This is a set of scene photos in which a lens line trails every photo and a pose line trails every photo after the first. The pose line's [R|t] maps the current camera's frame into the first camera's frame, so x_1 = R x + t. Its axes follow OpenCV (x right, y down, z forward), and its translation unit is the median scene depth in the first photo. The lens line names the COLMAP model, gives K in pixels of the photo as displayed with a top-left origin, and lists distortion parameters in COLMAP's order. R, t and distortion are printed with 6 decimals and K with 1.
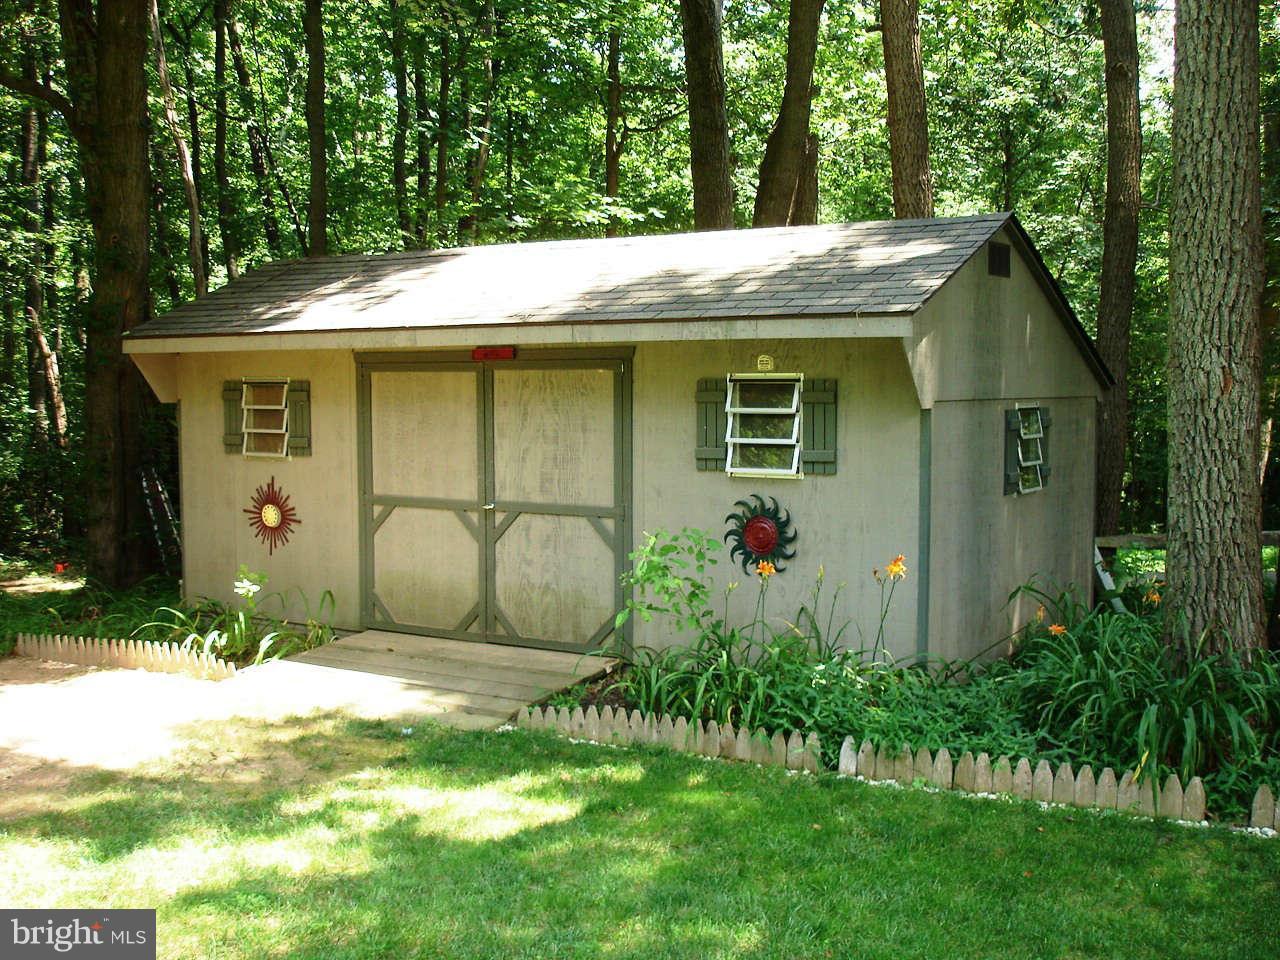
lens RADIAL K [[1430.8, 0, 640.0], [0, 1430.8, 480.0], [0, 0, 1]] dist [-0.076735, -0.098597]
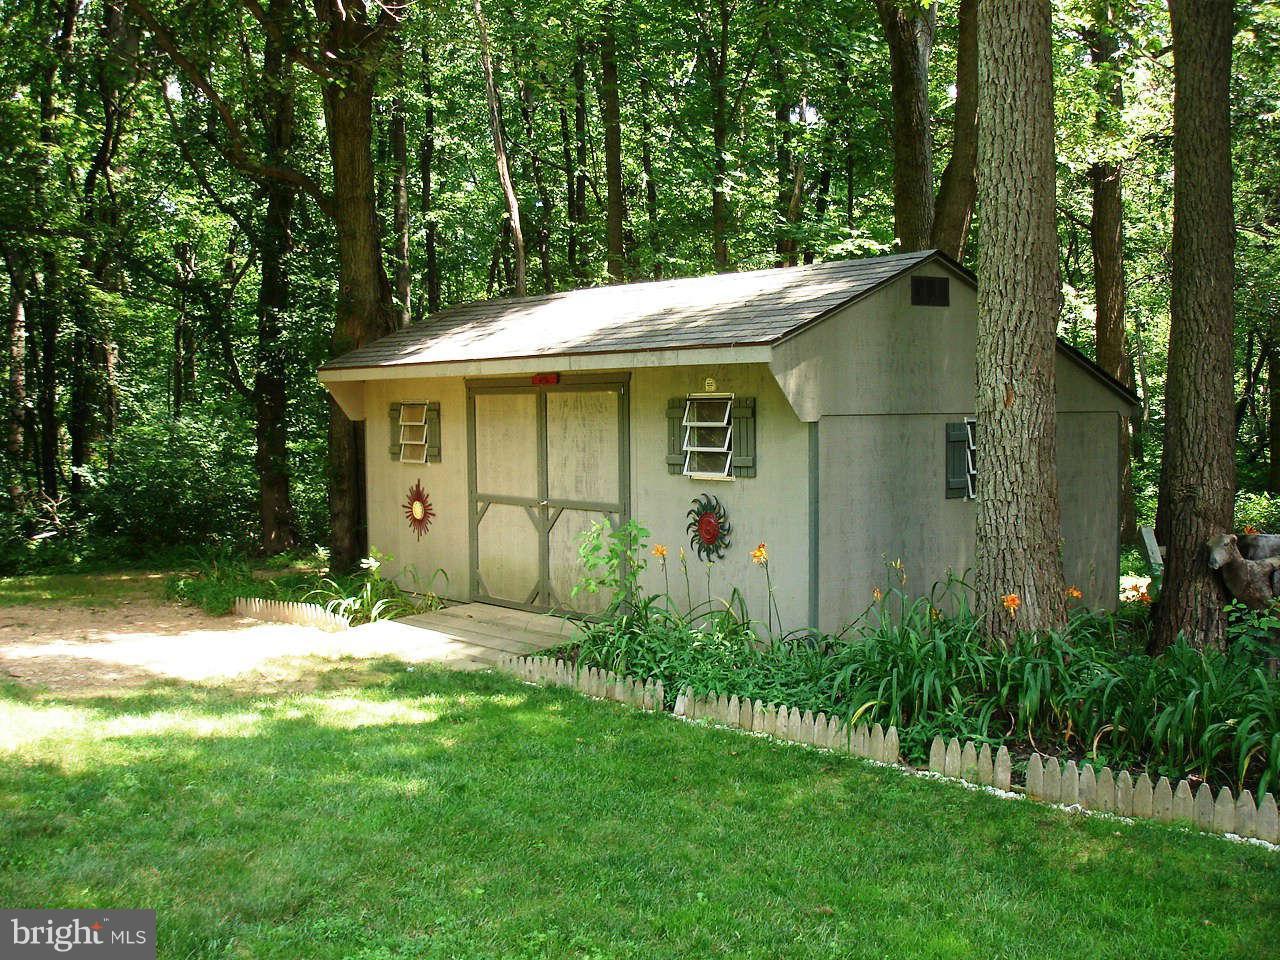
lens RADIAL K [[1430.8, 0, 640.0], [0, 1430.8, 480.0], [0, 0, 1]] dist [-0.076735, -0.098597]
pose [[0.945973, 0.010284, -0.324081, 0.406087], [-0.015295, 0.999800, -0.012918, 0.014465], [0.323883, 0.017177, 0.945941, -0.154028]]
